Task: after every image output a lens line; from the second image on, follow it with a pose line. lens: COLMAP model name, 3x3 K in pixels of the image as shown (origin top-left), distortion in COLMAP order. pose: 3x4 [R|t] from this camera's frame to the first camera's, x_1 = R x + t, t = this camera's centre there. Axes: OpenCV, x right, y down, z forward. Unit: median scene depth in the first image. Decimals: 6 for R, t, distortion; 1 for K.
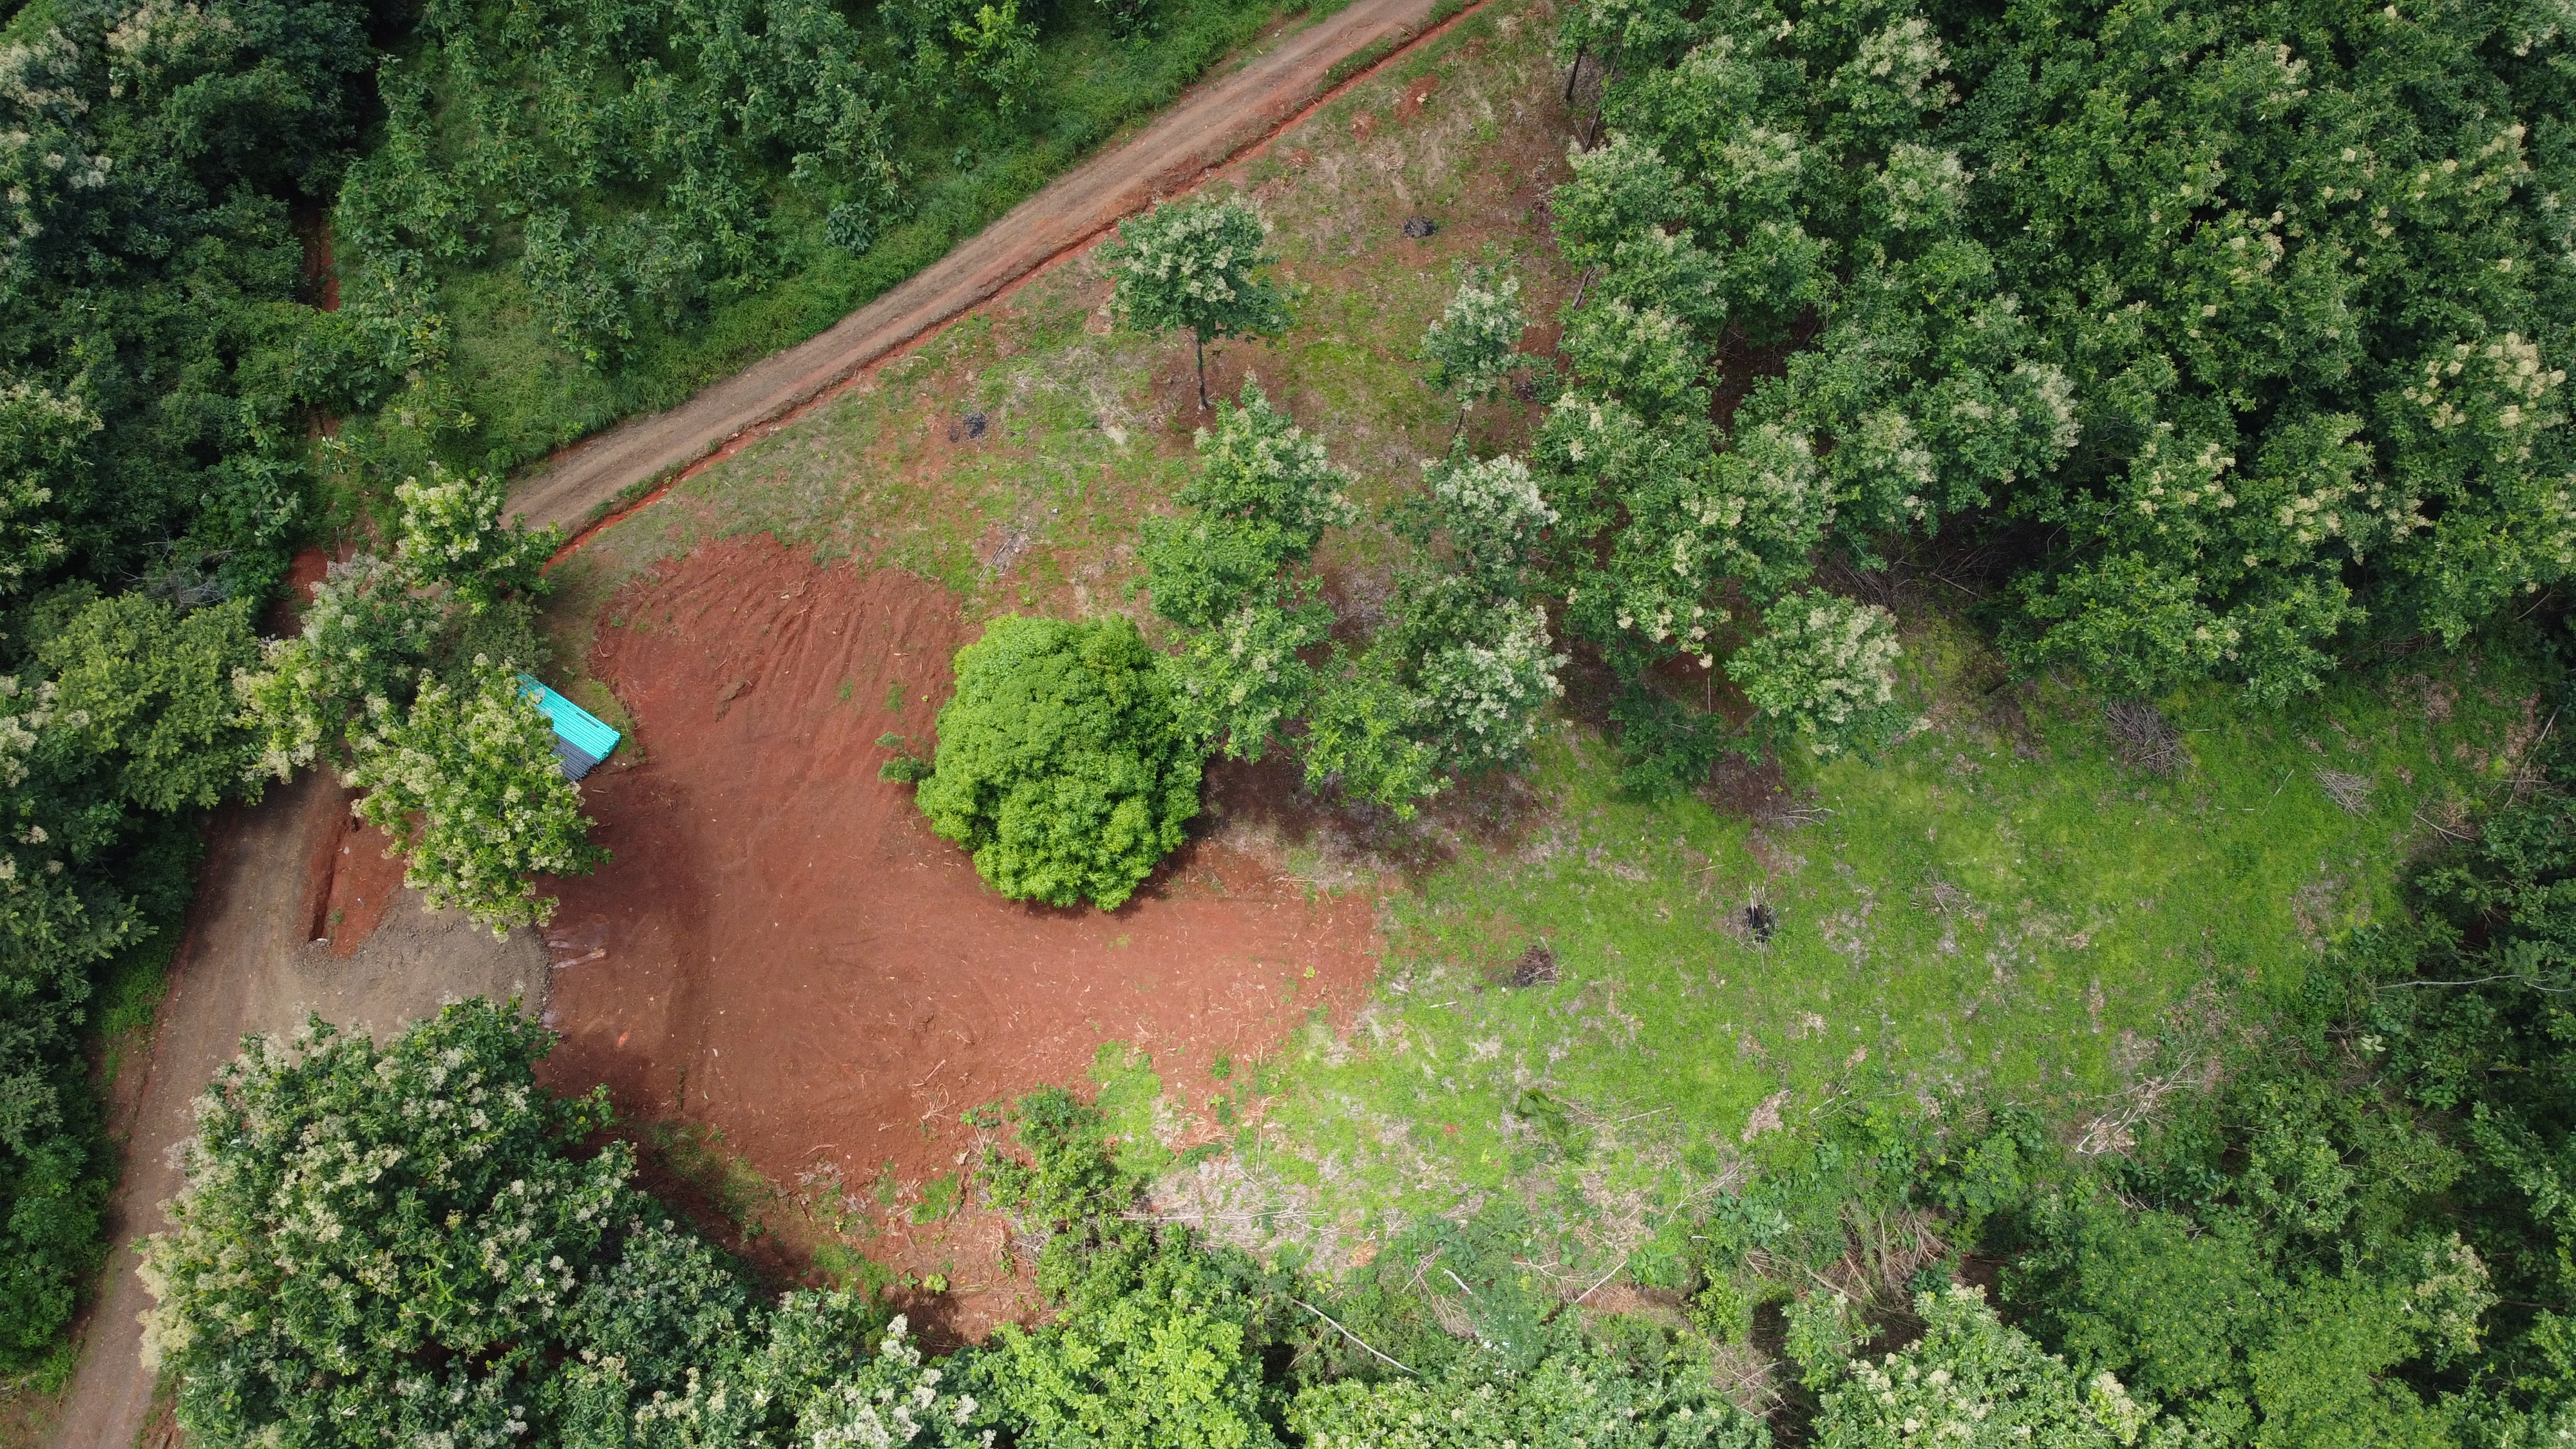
lens RADIAL K [[1982.9, 0, 1286.9], [0, 1982.9, 727.0], [0, 0, 1]] dist [-0.014354, 0.006333]
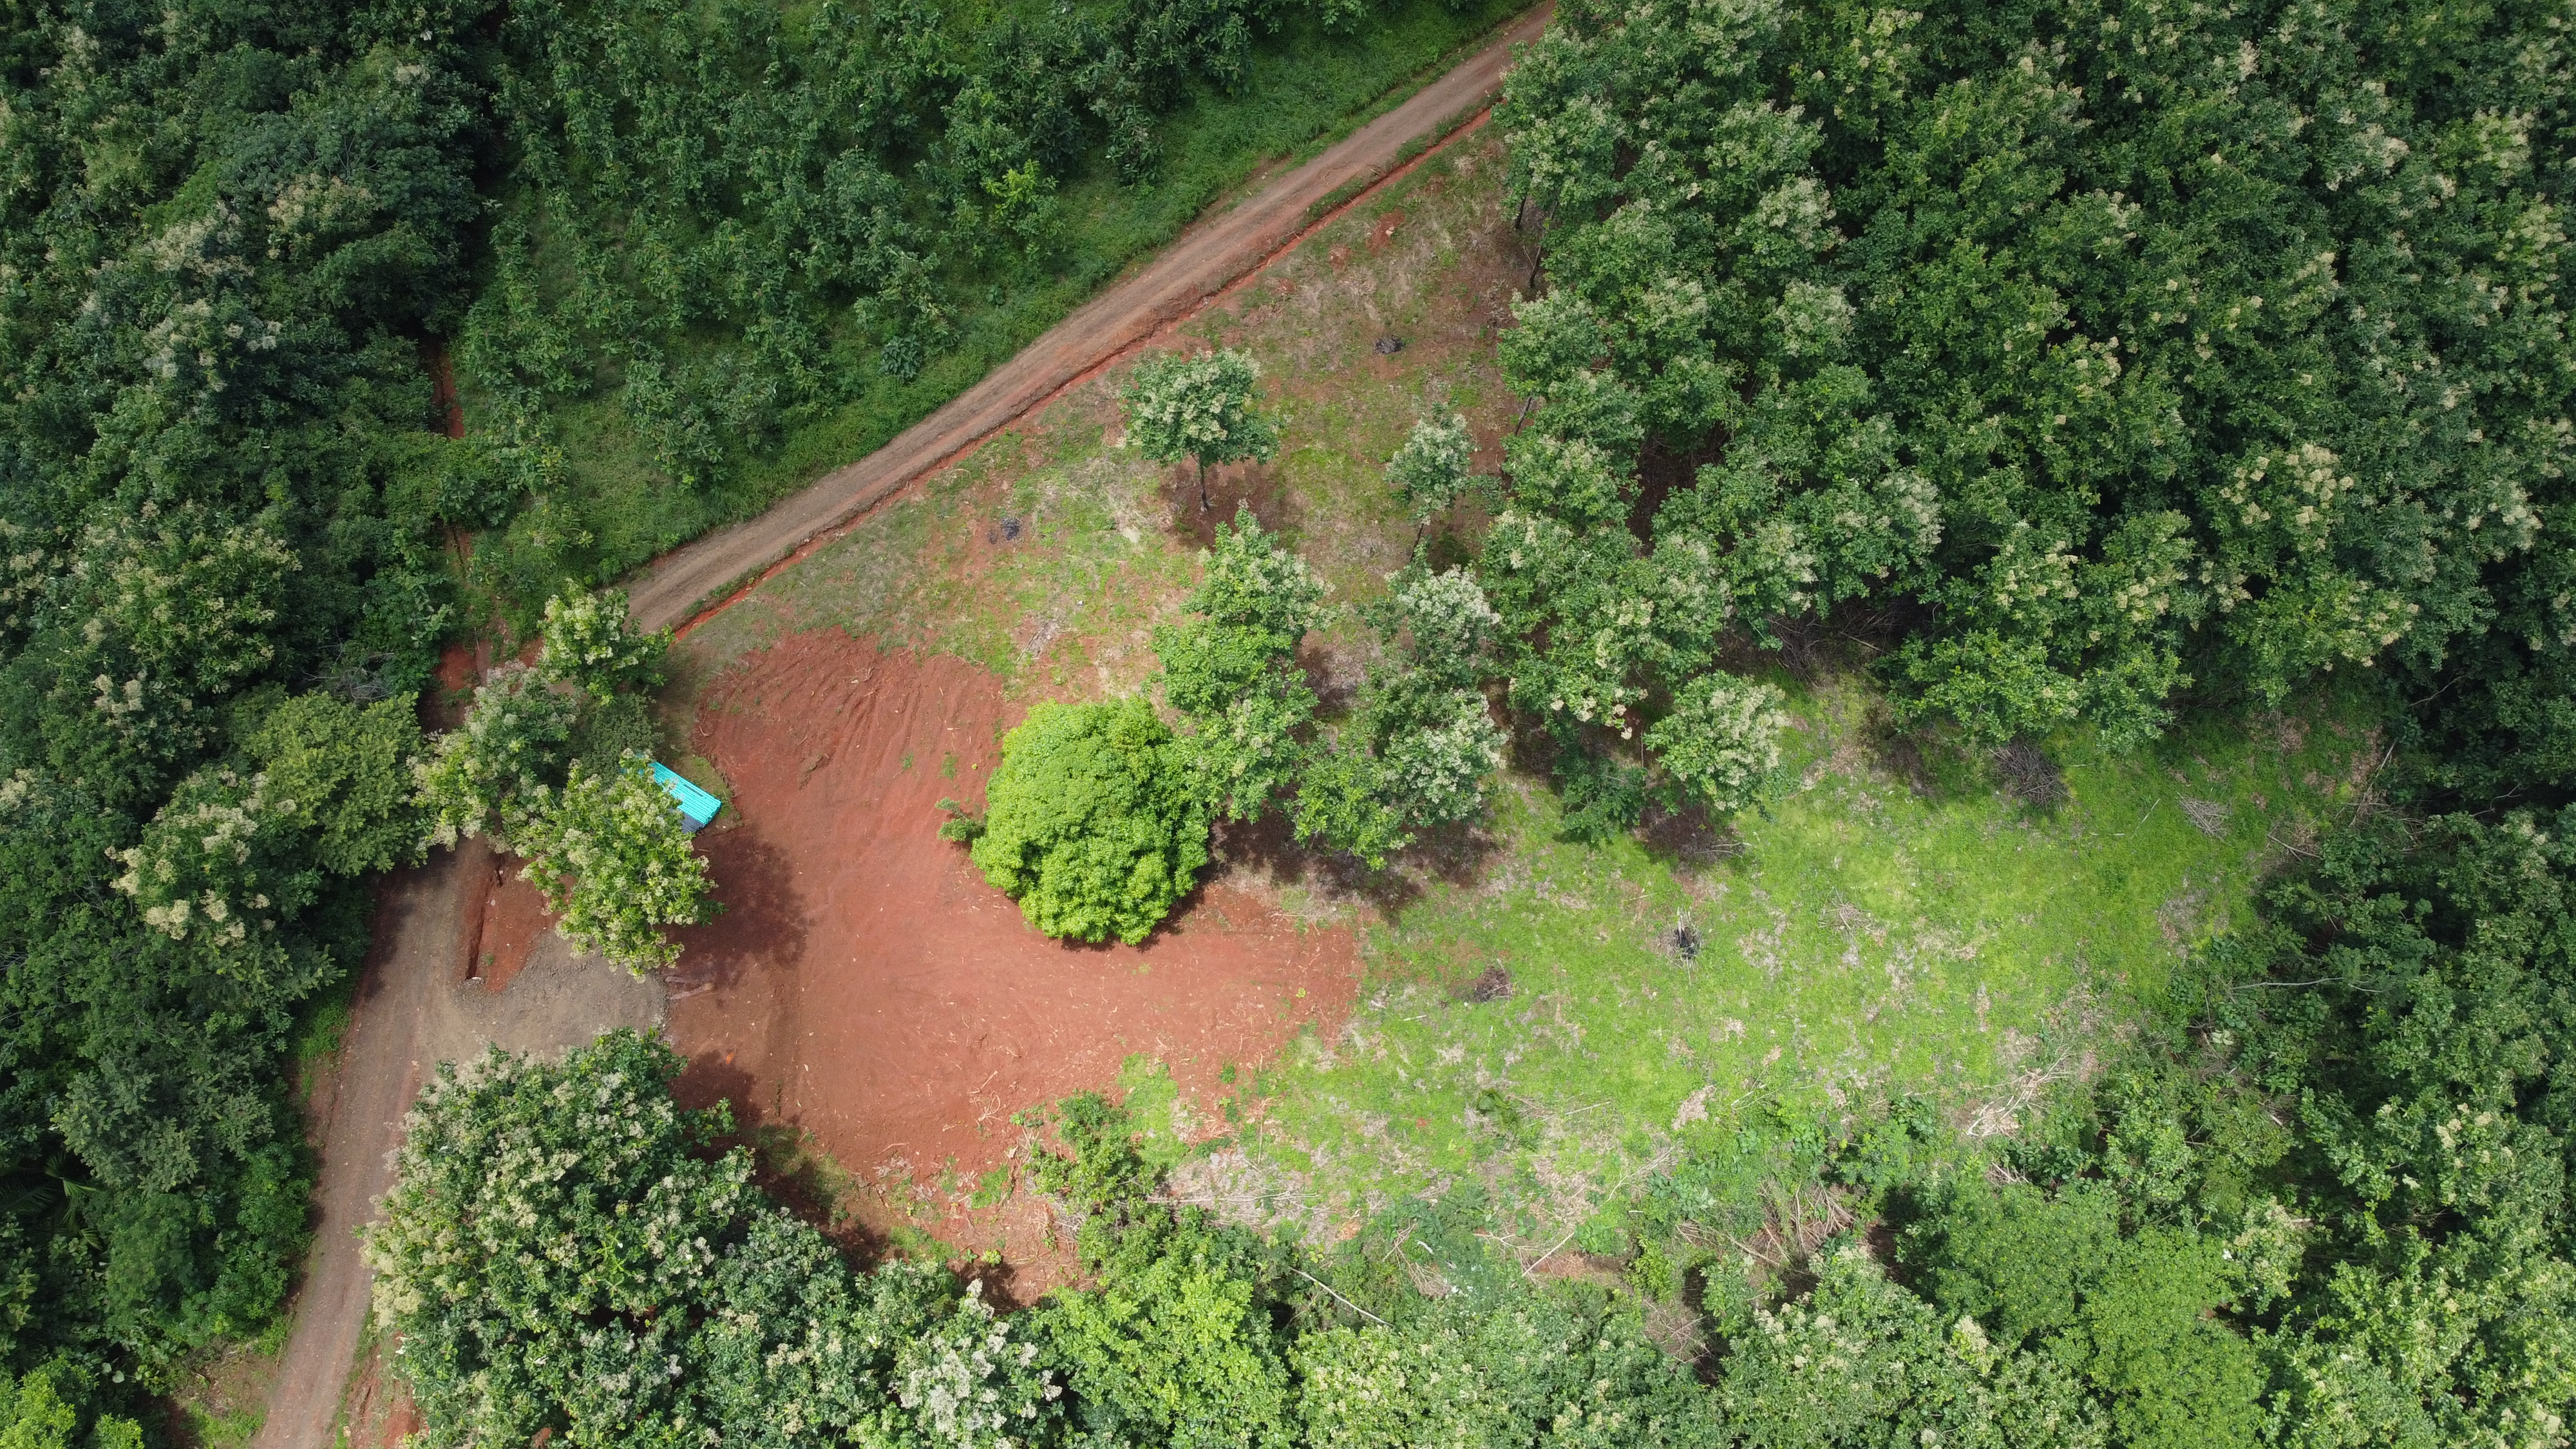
lens RADIAL K [[1982.9, 0, 1290.7], [0, 1982.9, 733.3], [0, 0, 1]] dist [-0.014354, 0.006333]
pose [[0.999914, -0.012973, 0.001992, 0.004738], [0.012955, 0.999876, 0.008930, -0.042273], [-0.002107, -0.008904, 0.999958, -0.185968]]
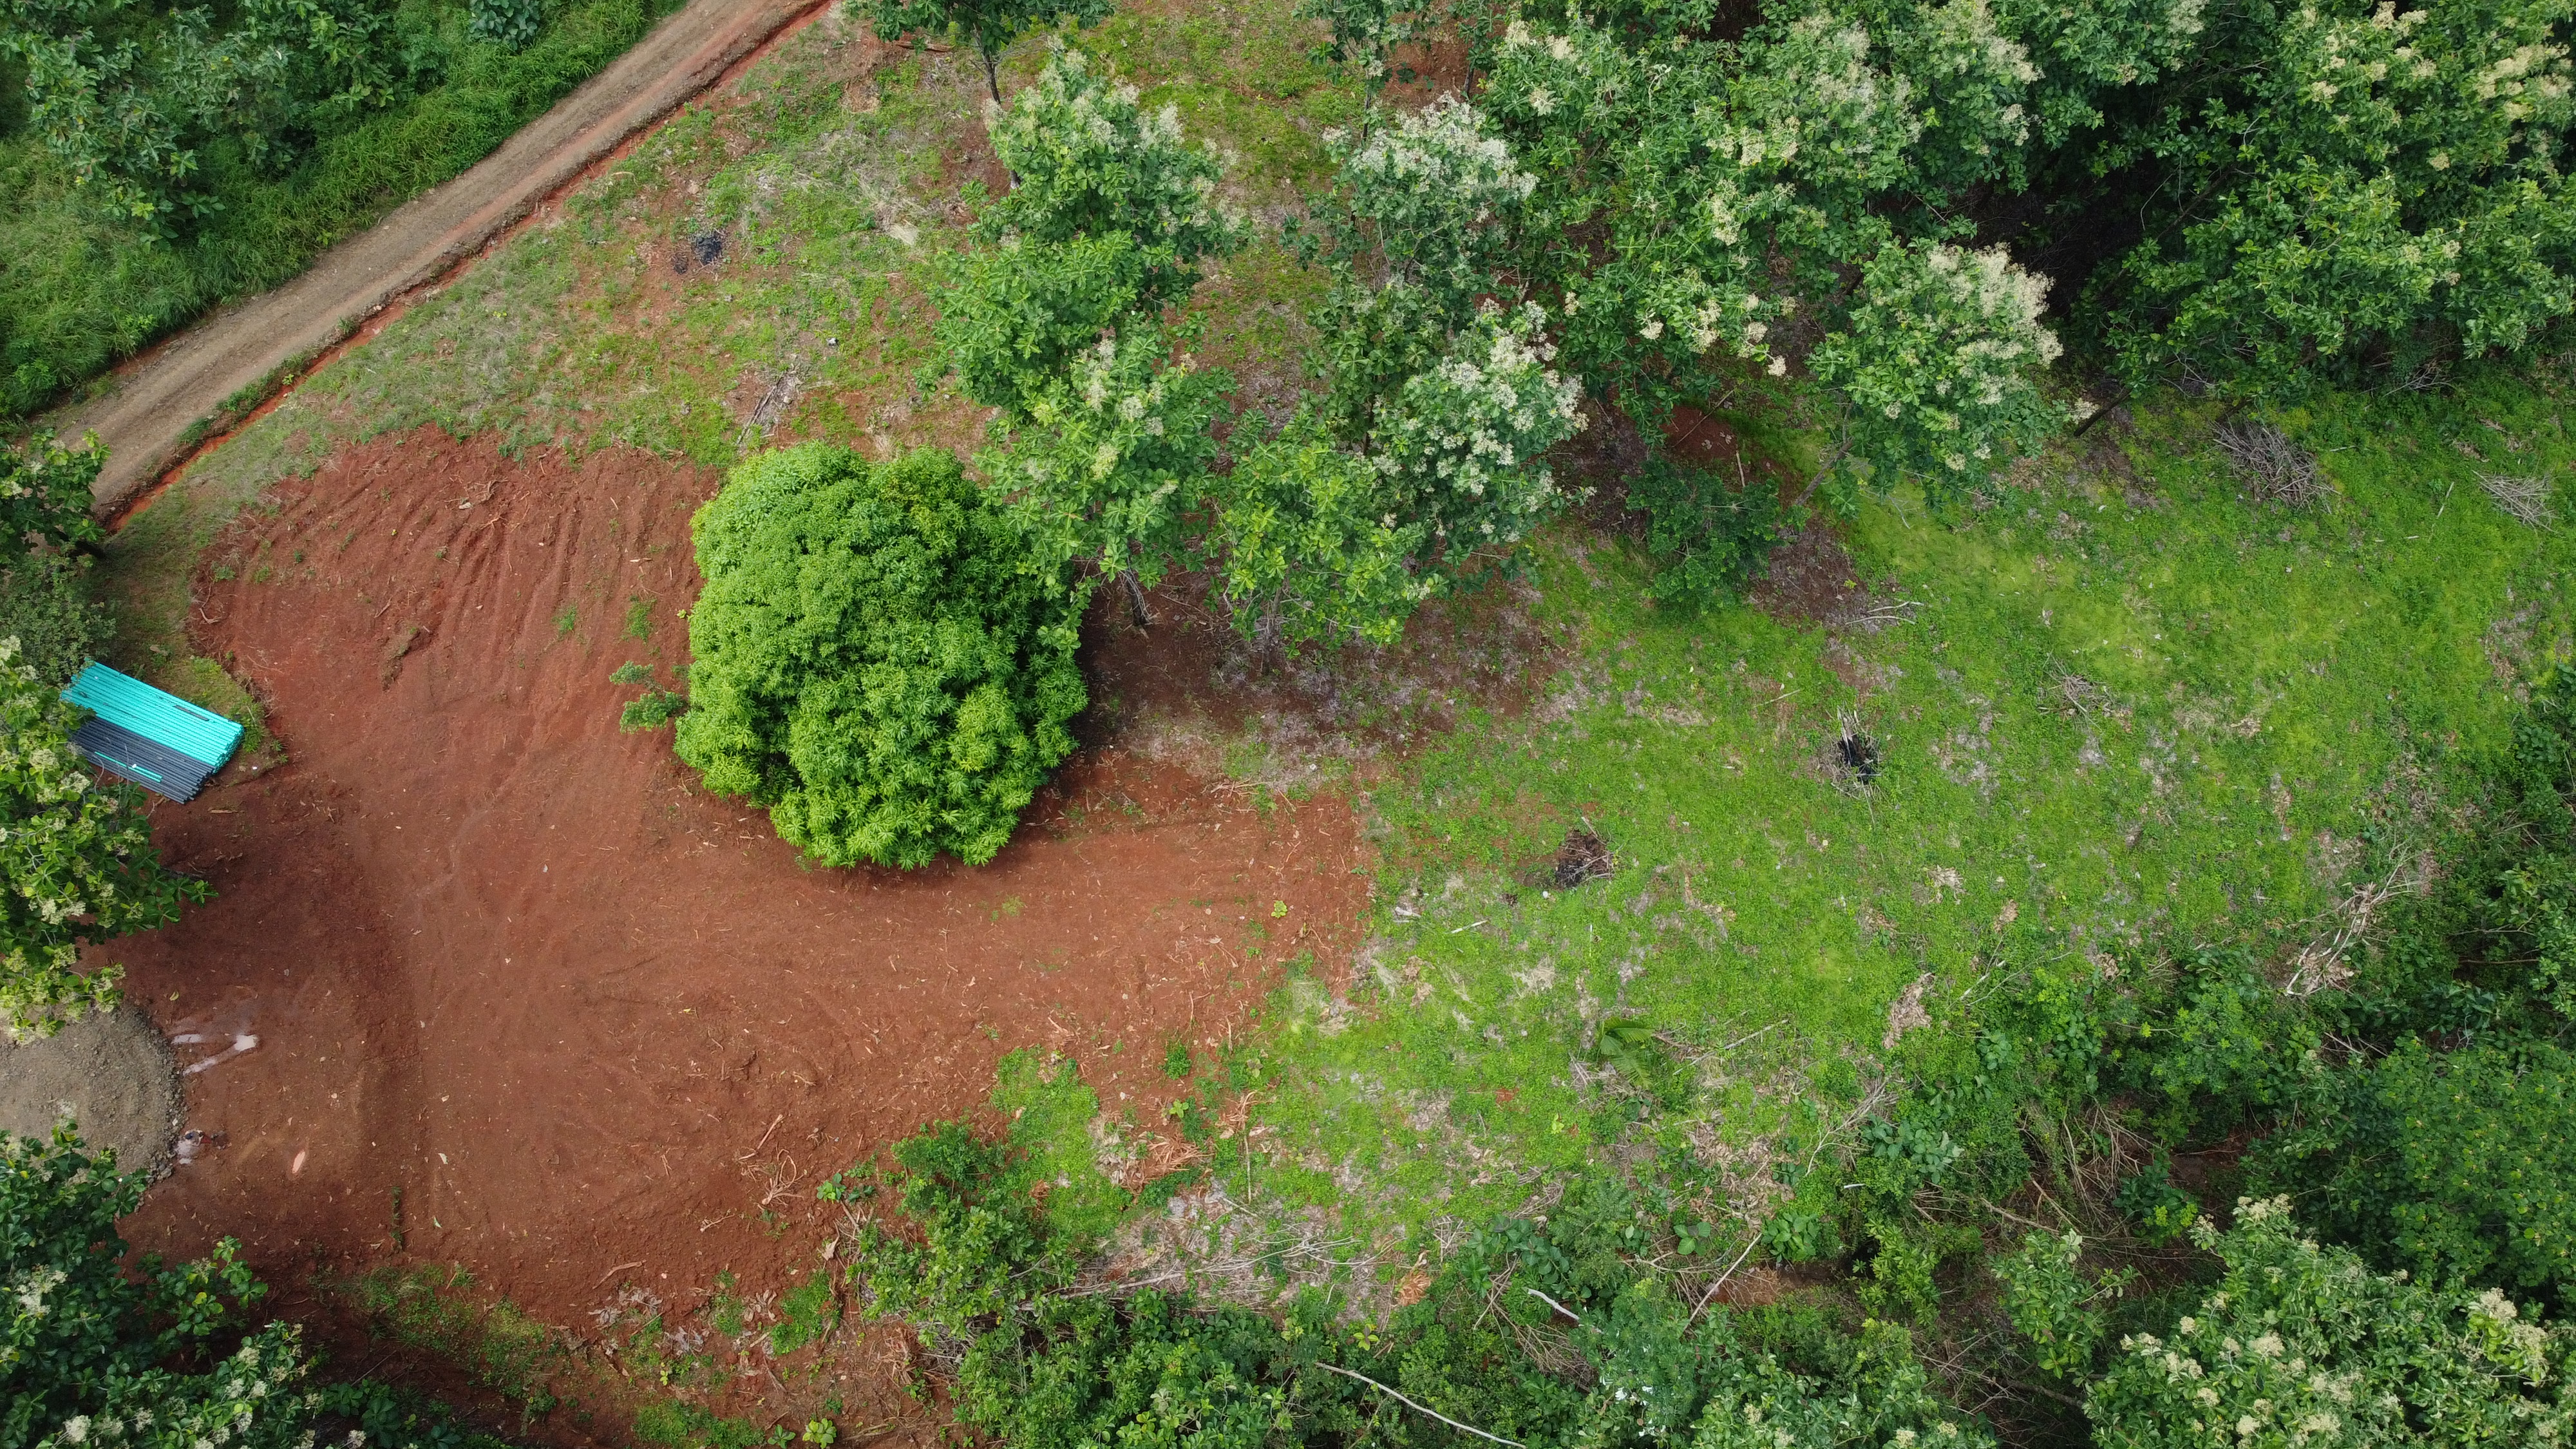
lens RADIAL K [[1982.9, 0, 1291.3], [0, 1982.9, 718.8], [0, 0, 1]] dist [-0.014354, 0.006333]
pose [[0.986890, -0.155915, 0.041690, -0.003322], [0.156223, 0.987713, -0.004226, 0.058908], [-0.040519, 0.010684, 0.999122, 0.283779]]
